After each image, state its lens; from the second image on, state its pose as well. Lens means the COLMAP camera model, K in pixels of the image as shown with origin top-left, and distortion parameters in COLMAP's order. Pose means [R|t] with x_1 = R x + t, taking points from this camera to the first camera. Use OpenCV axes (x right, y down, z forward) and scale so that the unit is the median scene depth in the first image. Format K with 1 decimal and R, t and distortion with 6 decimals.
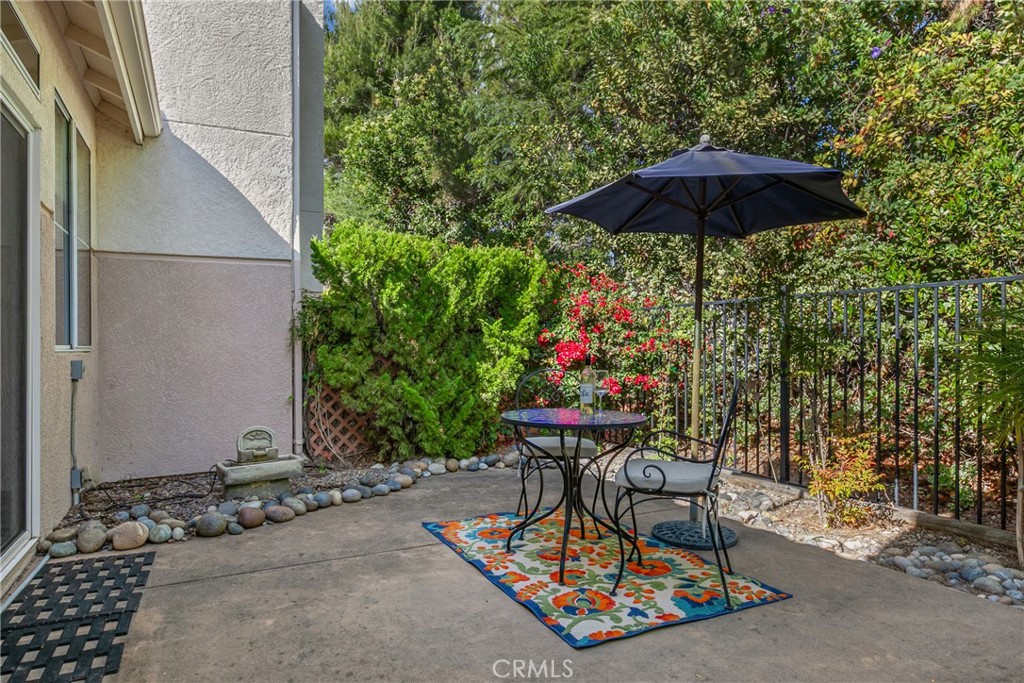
lens RADIAL K [[610.3, 0, 510.5], [0, 610.3, 342.2], [0, 0, 1]] dist [0.003087, 0.000245]
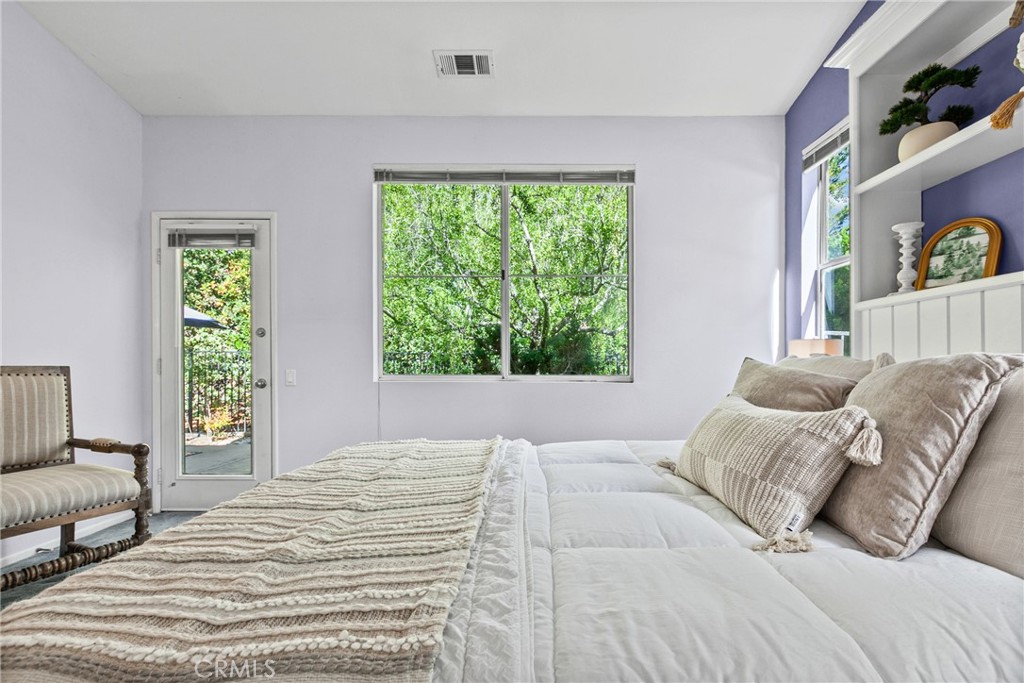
lens RADIAL K [[467.1, 0, 515.8], [0, 467.1, 367.8], [0, 0, 1]] dist [-0.001873, -0.000224]
pose [[0.467820, 0.000682, 0.883823, -0.533432], [-0.001032, 0.999999, -0.000225, -0.017487], [-0.883823, -0.000807, 0.467820, -0.903945]]
